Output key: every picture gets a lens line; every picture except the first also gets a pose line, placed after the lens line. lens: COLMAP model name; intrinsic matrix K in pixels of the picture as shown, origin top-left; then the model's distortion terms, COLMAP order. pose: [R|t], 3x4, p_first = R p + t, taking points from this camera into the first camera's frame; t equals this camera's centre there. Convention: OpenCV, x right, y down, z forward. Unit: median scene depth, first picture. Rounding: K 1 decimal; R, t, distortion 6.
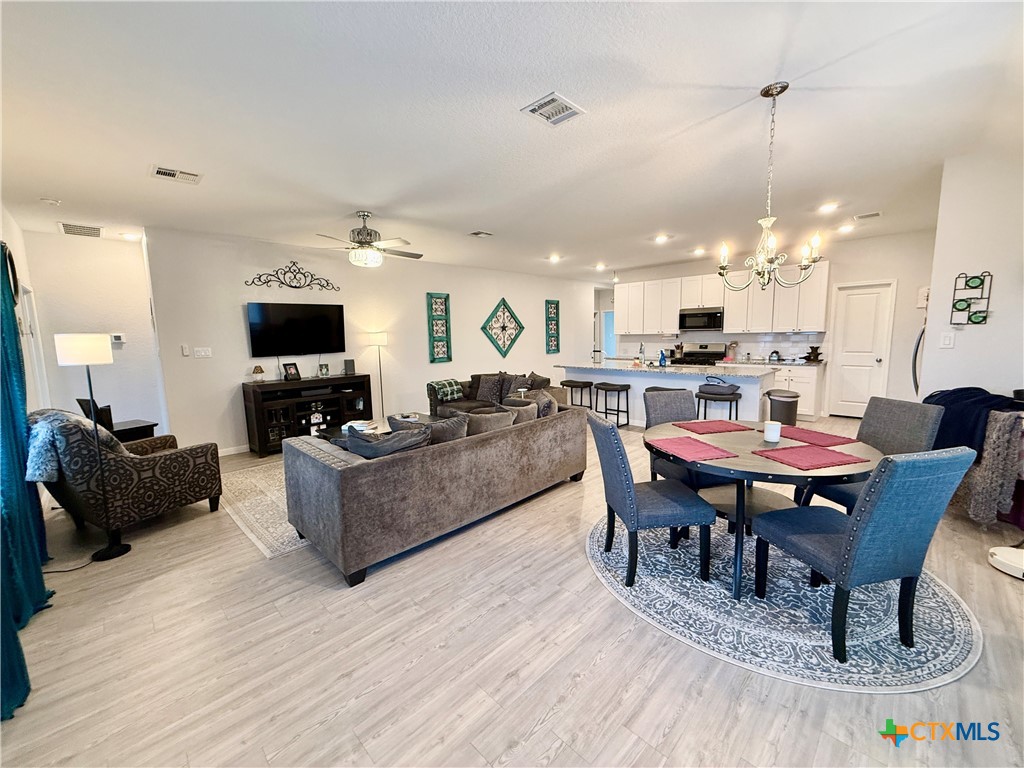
lens RADIAL K [[407.9, 0, 508.2], [0, 407.9, 385.5], [0, 0, 1]] dist [-0.000973, -0.000182]
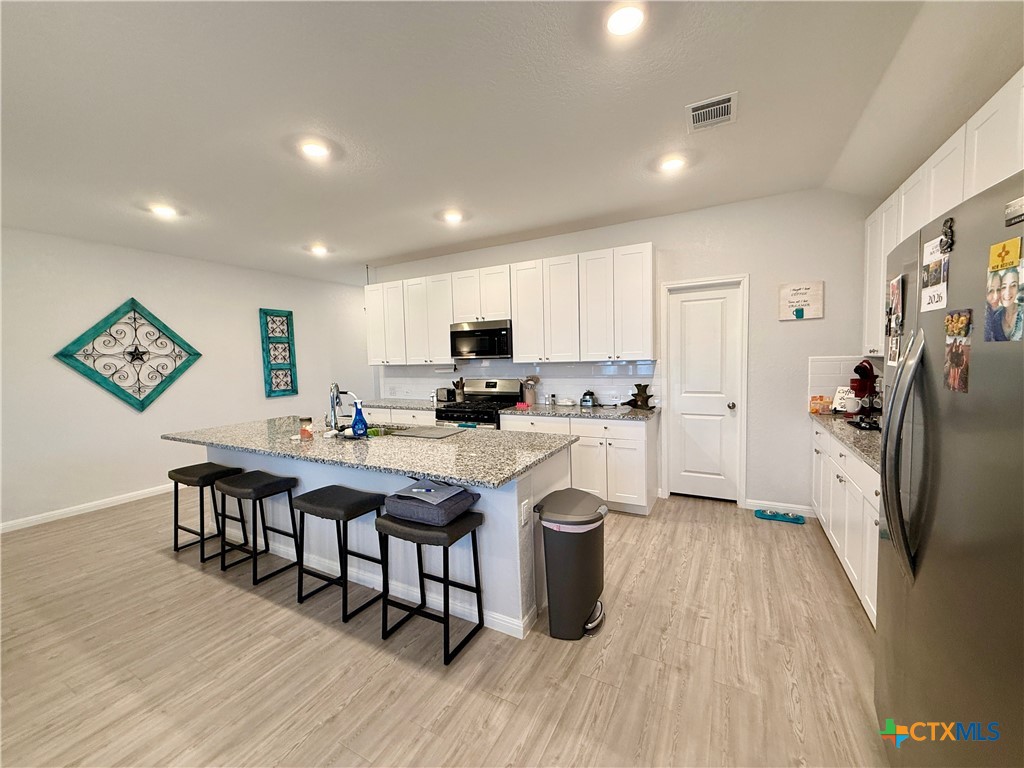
lens RADIAL K [[407.9, 0, 507.9], [0, 407.9, 384.8], [0, 0, 1]] dist [-0.000973, -0.000182]
pose [[0.958155, -0.023052, 0.285320, 0.347337], [0.042127, 0.997254, -0.060900, -0.059516], [-0.283133, 0.070371, 0.956495, 0.426723]]
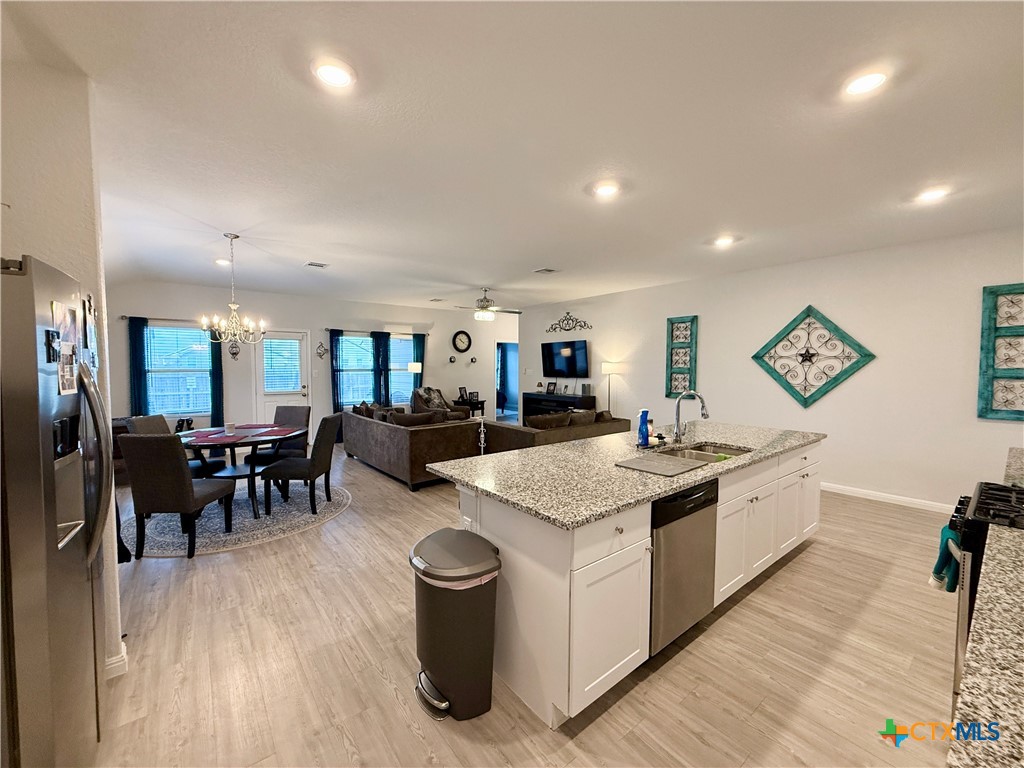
lens RADIAL K [[407.9, 0, 510.1], [0, 407.9, 383.8], [0, 0, 1]] dist [-0.000973, -0.000182]
pose [[-0.108554, 0.066320, -0.991876, 0.716468], [-0.125879, 0.988823, 0.079893, -0.112643], [0.986088, 0.133529, -0.098992, 0.755077]]
